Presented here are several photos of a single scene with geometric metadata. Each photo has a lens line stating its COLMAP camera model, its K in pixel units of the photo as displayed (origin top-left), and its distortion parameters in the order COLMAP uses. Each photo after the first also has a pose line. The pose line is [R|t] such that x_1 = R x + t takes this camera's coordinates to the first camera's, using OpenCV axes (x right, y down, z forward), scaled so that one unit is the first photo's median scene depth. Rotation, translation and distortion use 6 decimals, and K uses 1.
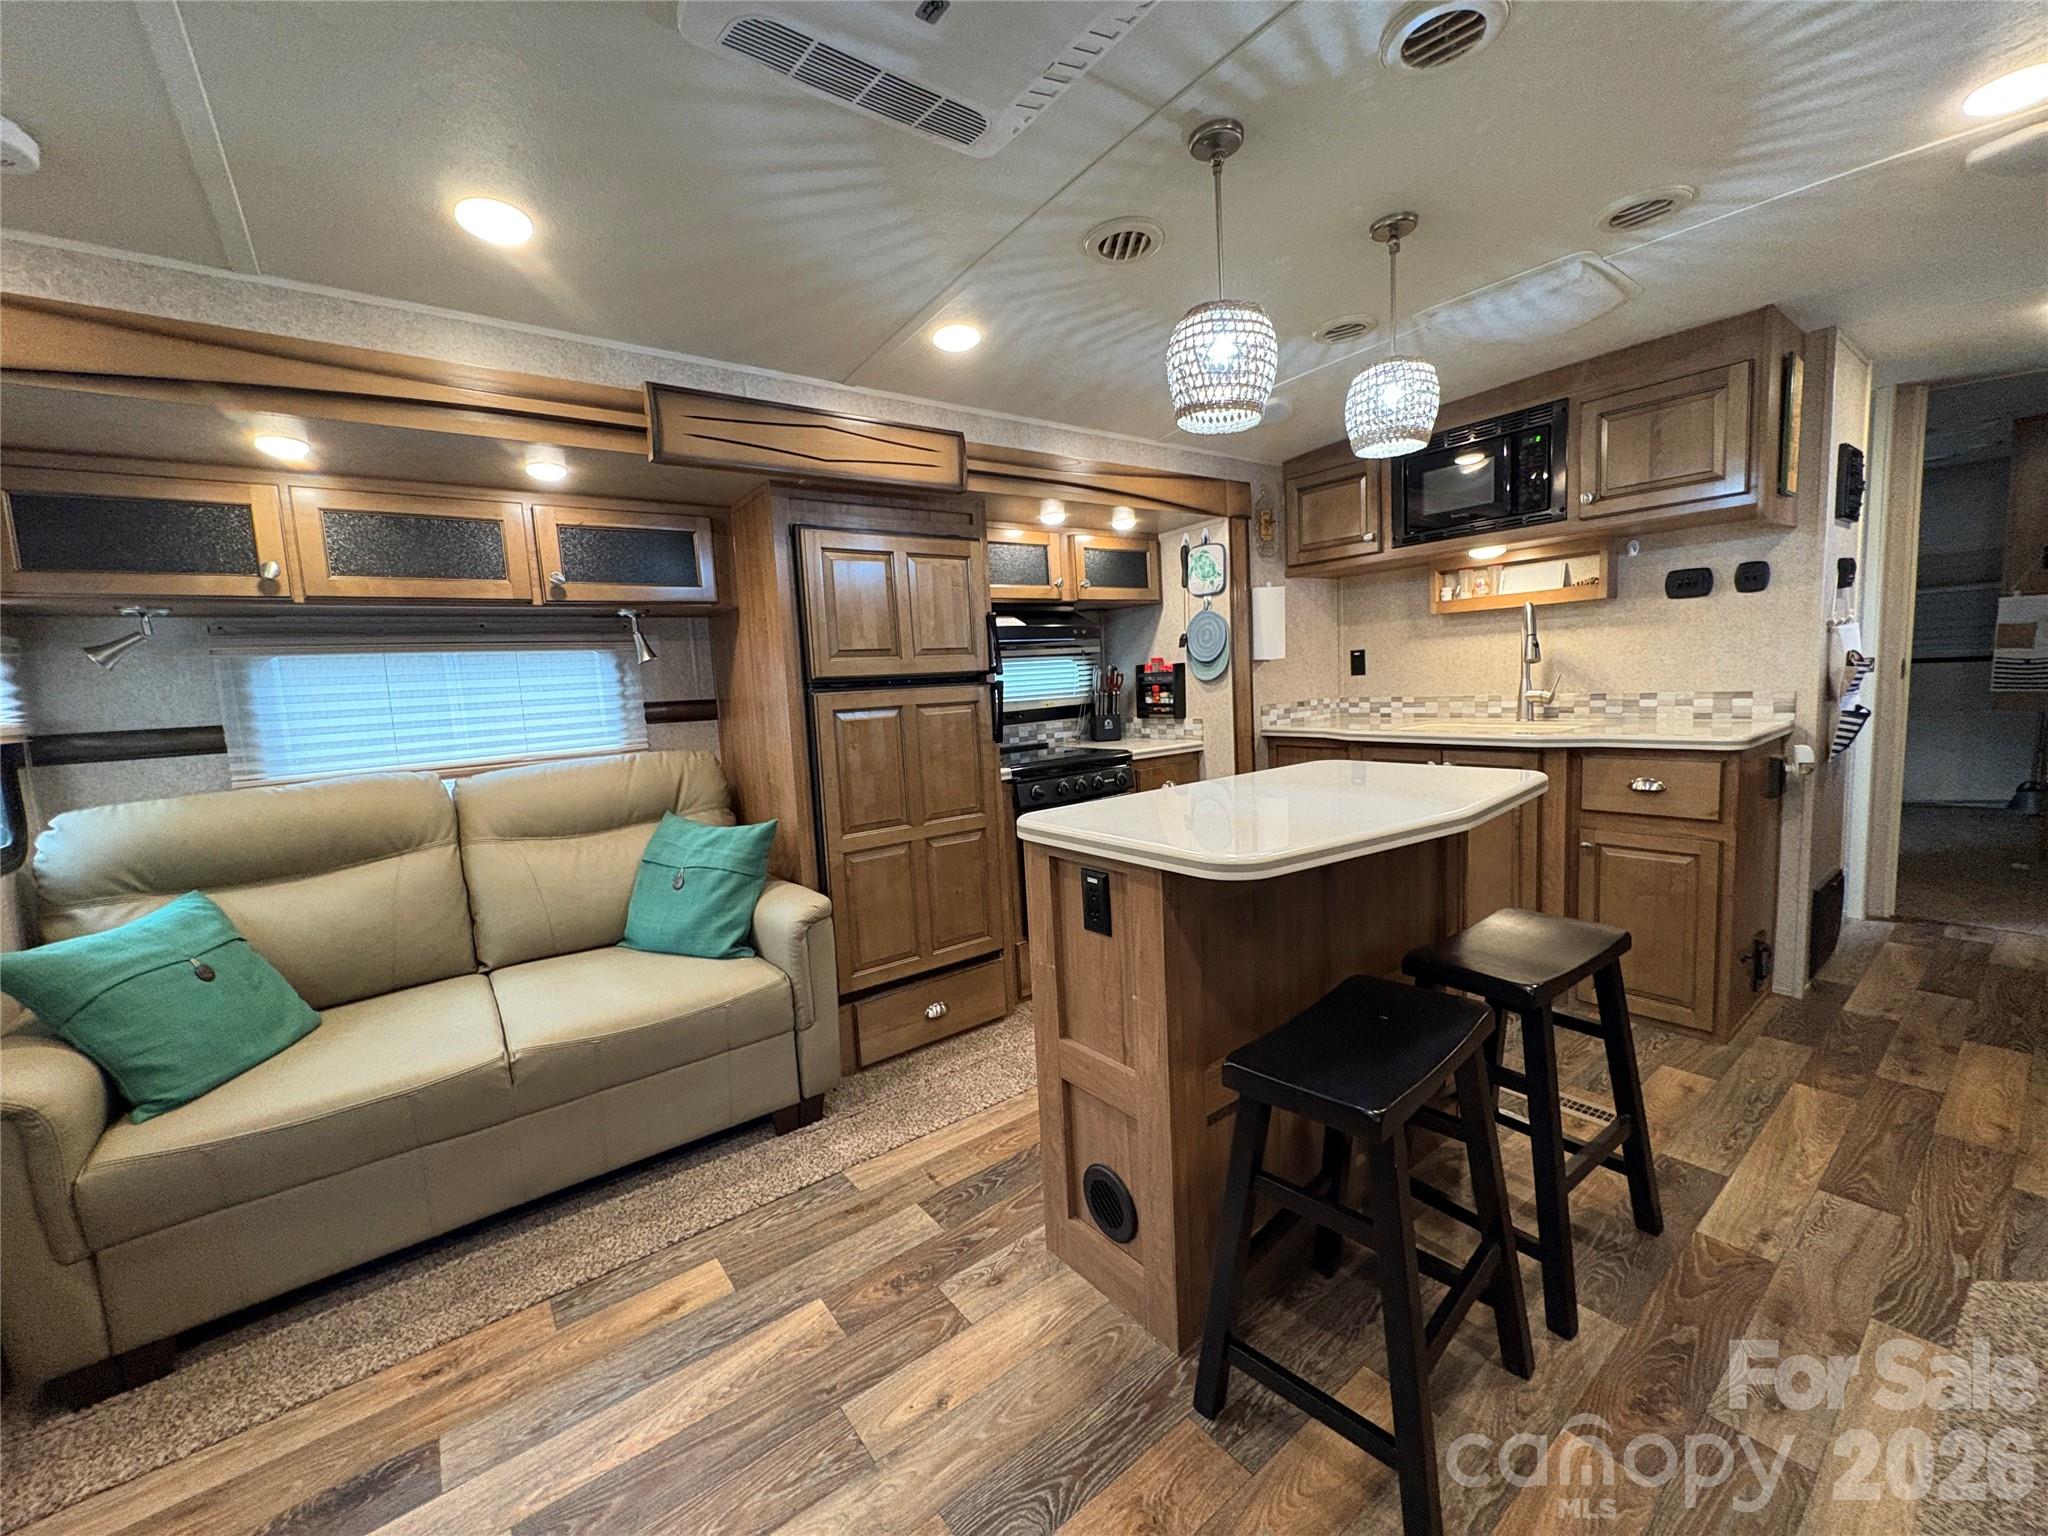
lens RADIAL K [[810.8, 0, 1028.2], [0, 810.8, 764.8], [0, 0, 1]] dist [-0.000099, 0.000437]
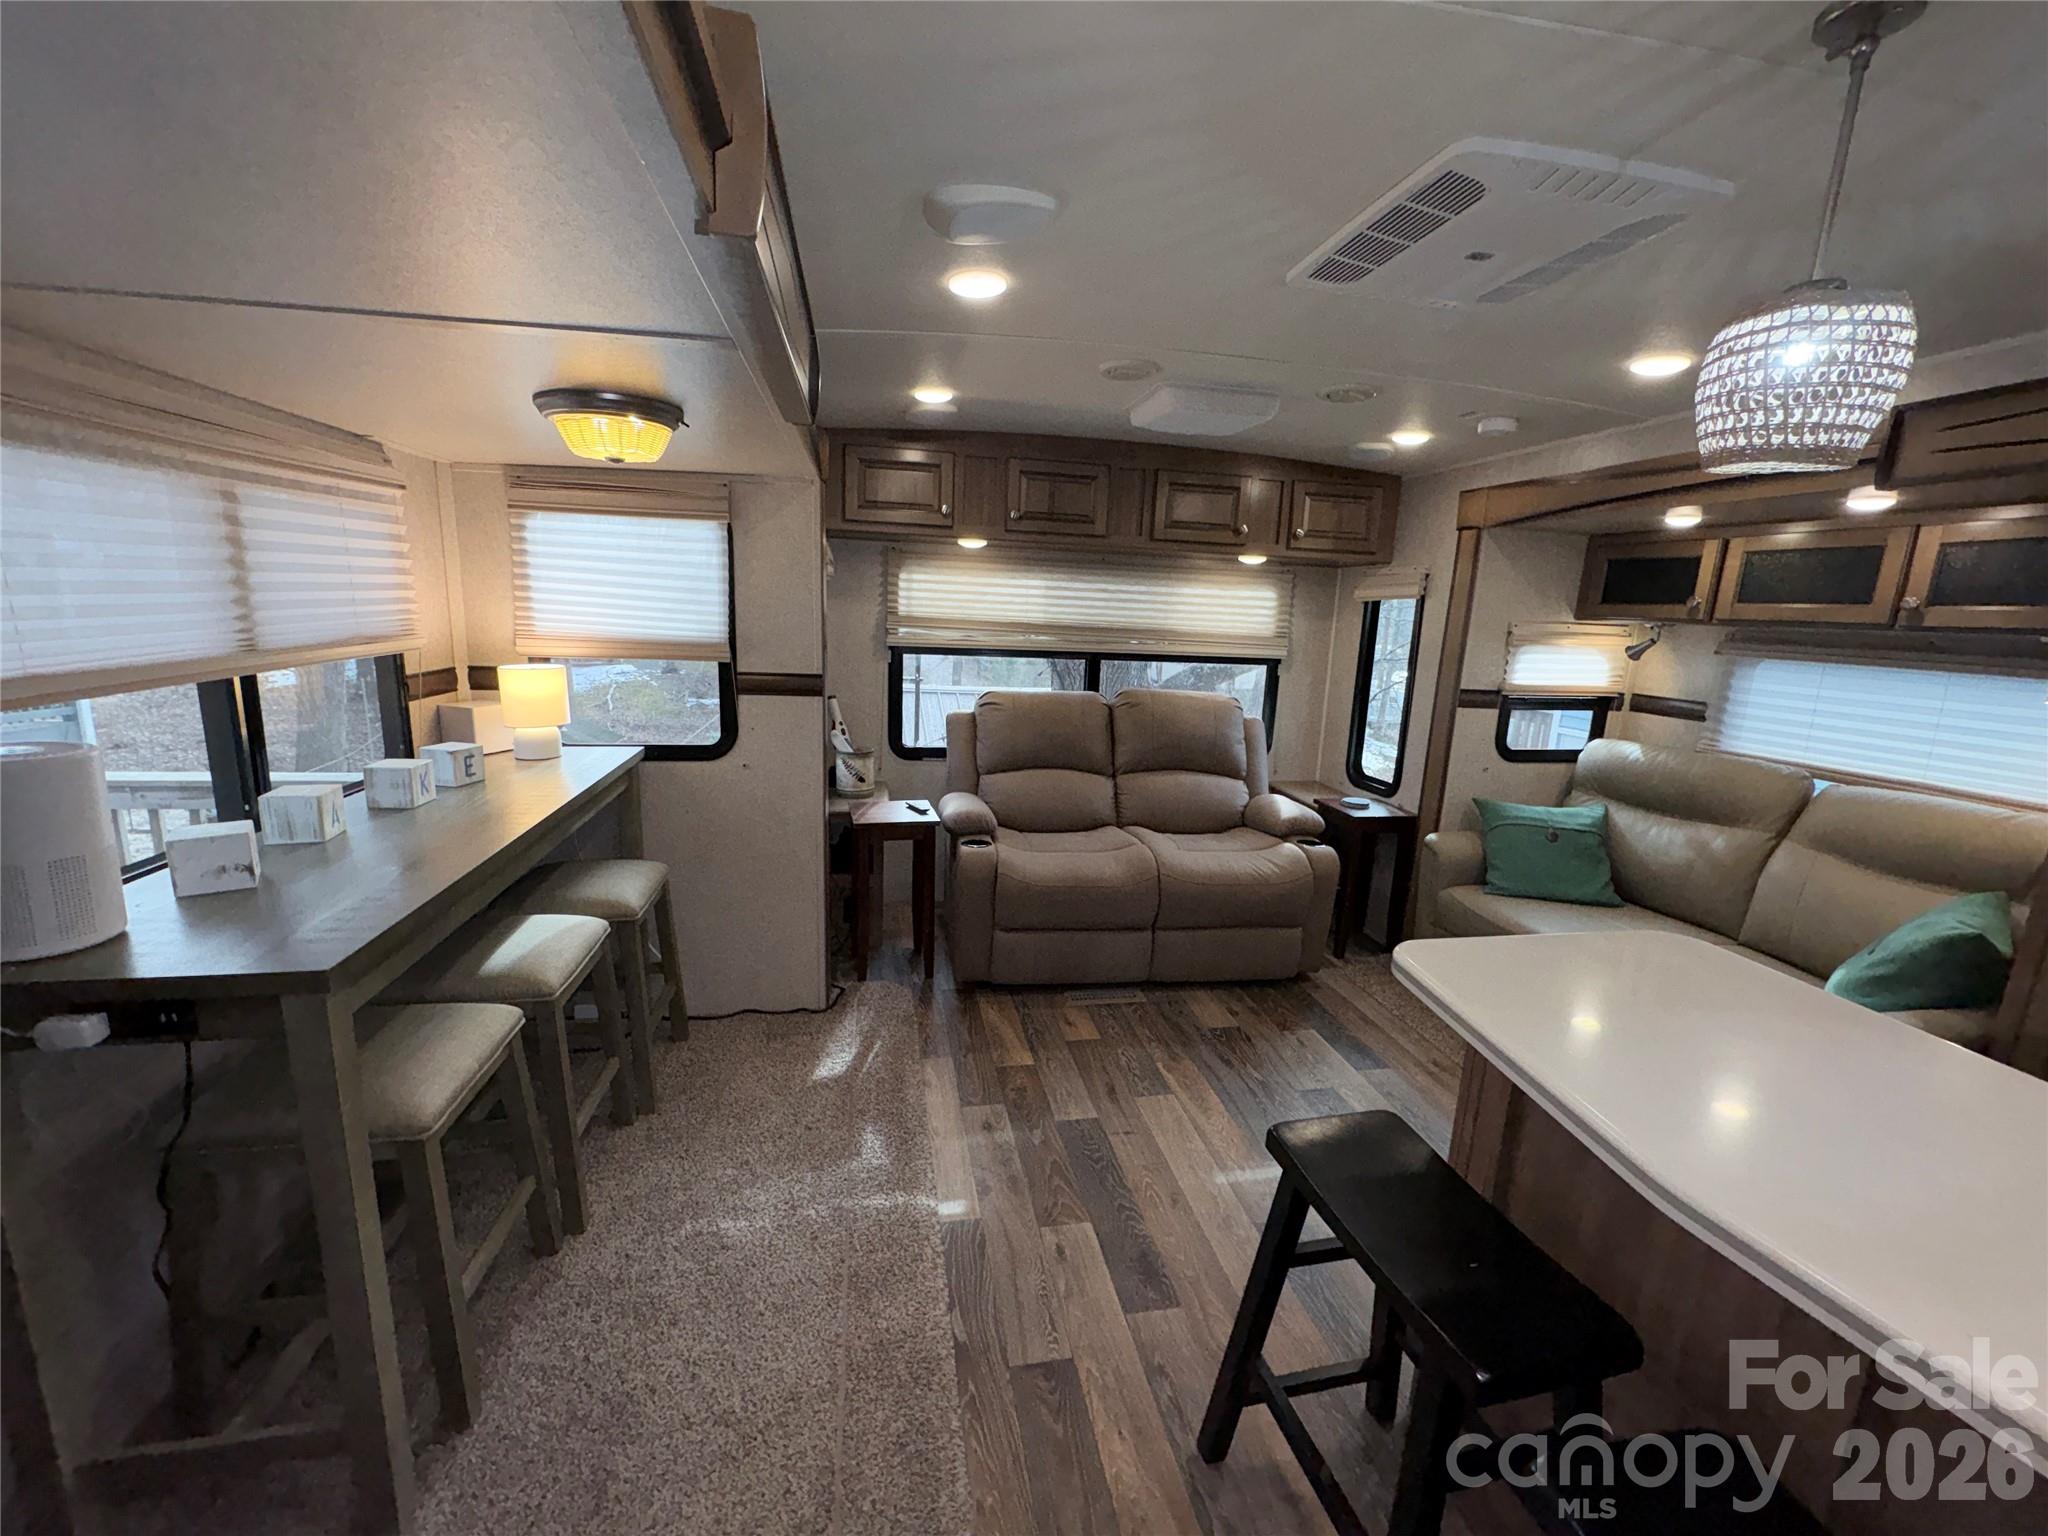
lens RADIAL K [[810.8, 0, 1029.3], [0, 810.8, 760.1], [0, 0, 1]] dist [-0.000099, 0.000437]
pose [[-0.438707, 0.208200, -0.874179, 0.678889], [-0.117255, 0.951211, 0.285391, -0.188997], [0.890948, 0.227705, -0.392890, 0.455760]]
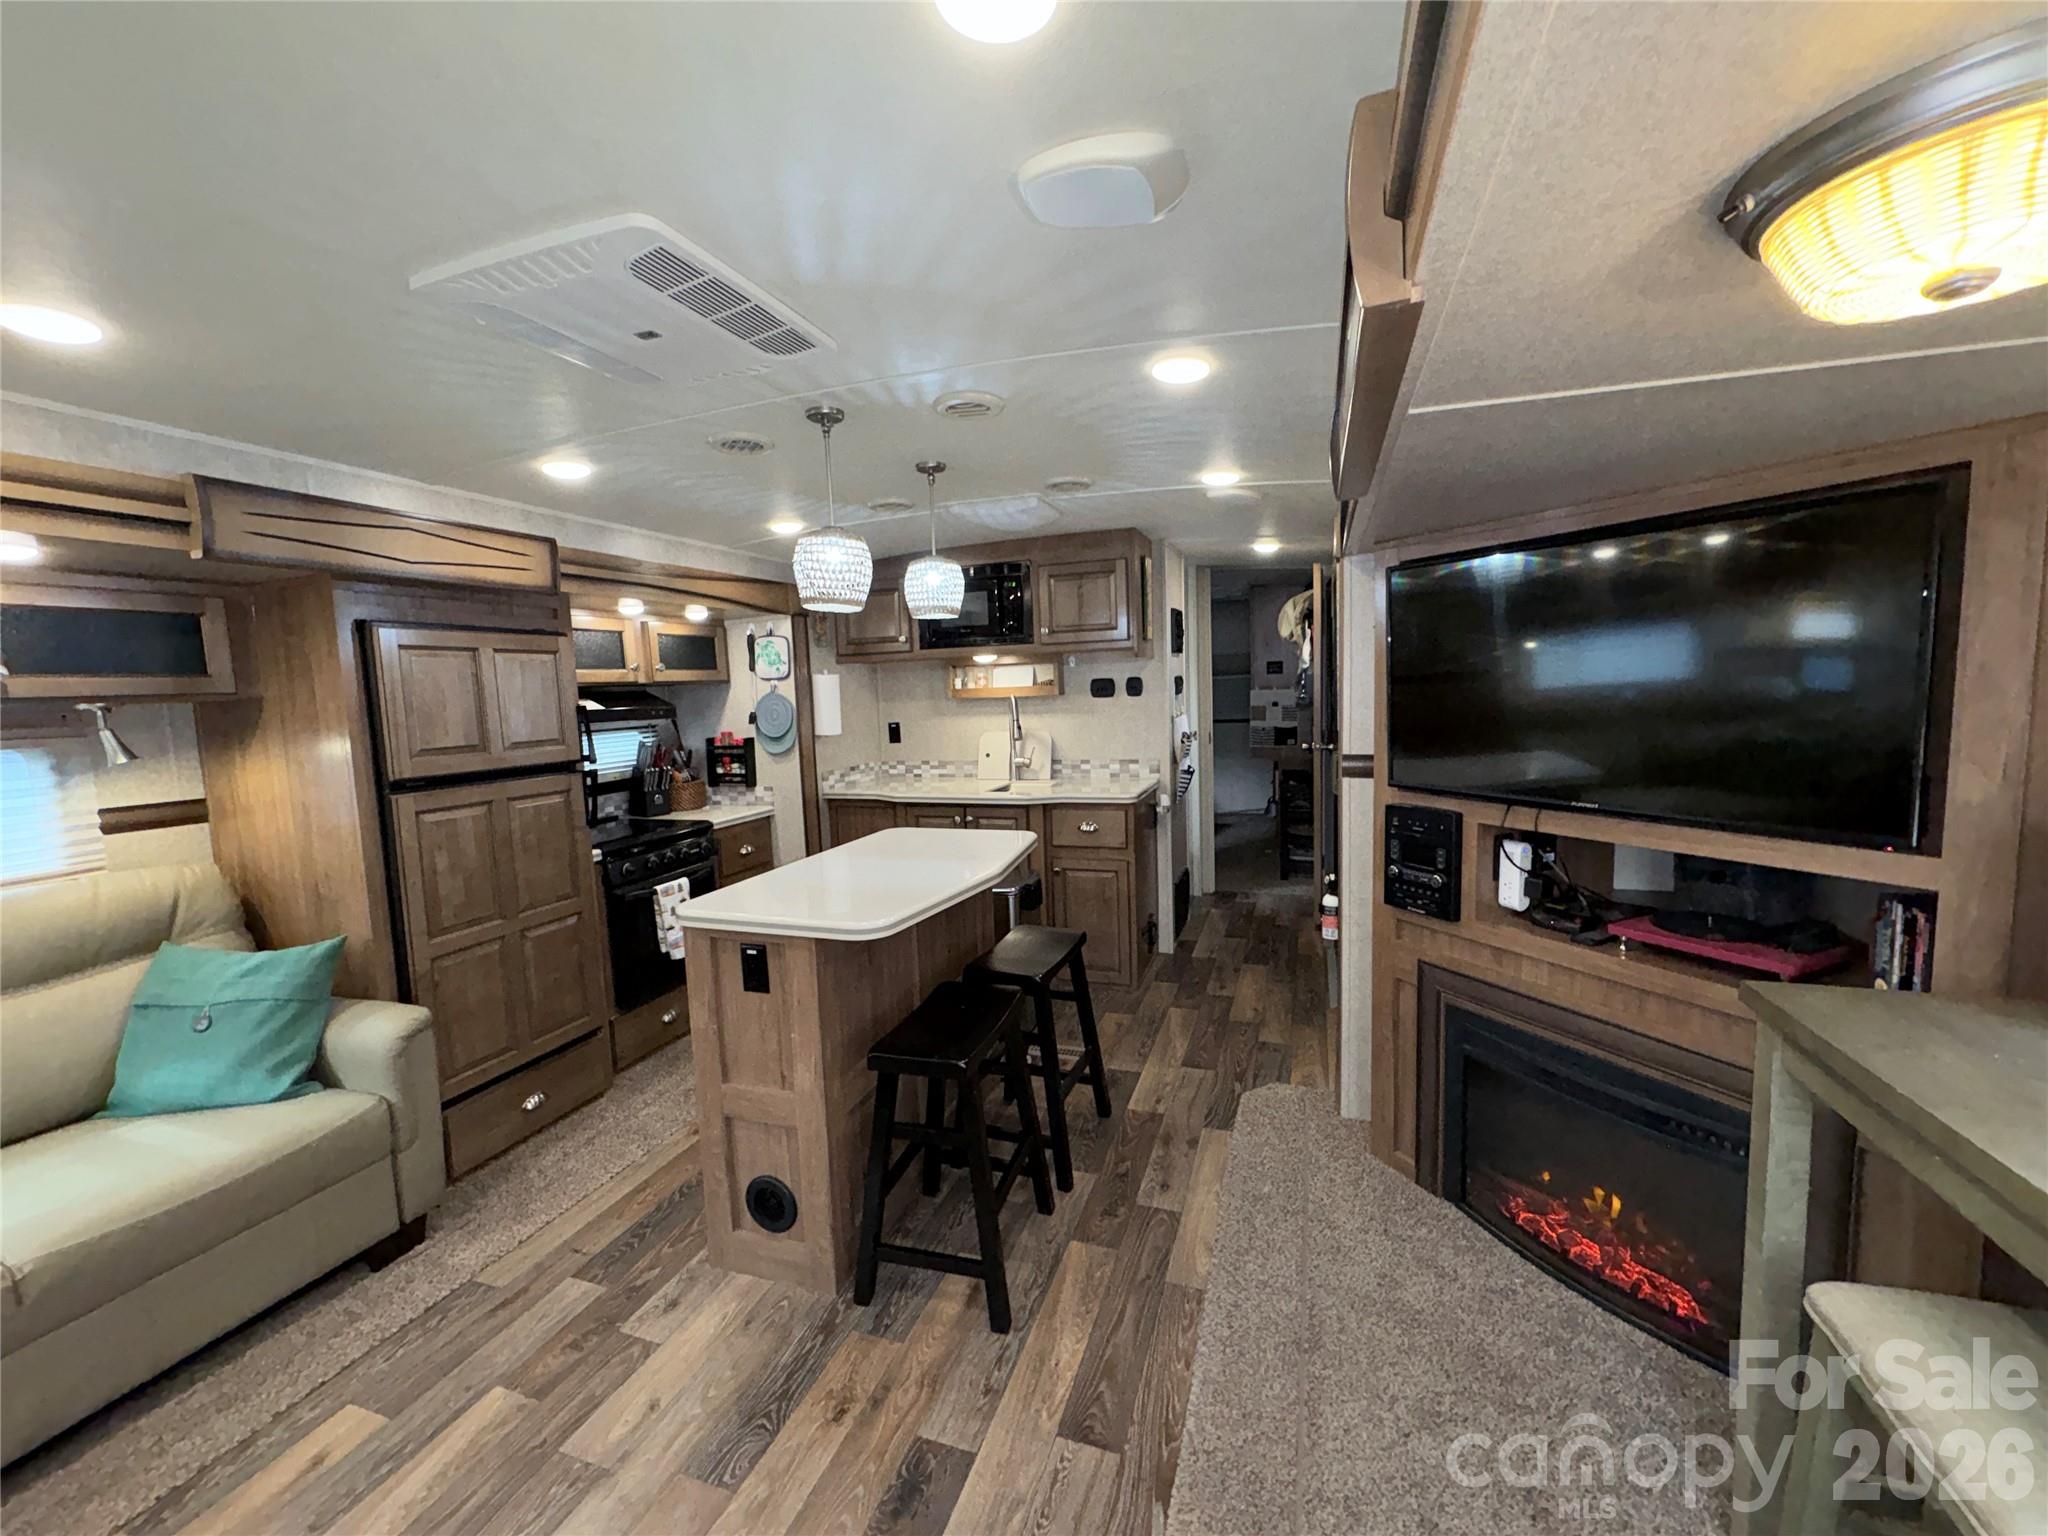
lens RADIAL K [[810.8, 0, 1021.3], [0, 810.8, 763.3], [0, 0, 1]] dist [-0.000099, 0.000437]
pose [[0.838875, -0.029326, 0.543533, -0.154684], [0.050761, 0.998411, -0.024475, -0.062998], [-0.541951, 0.048122, 0.839031, -0.199942]]
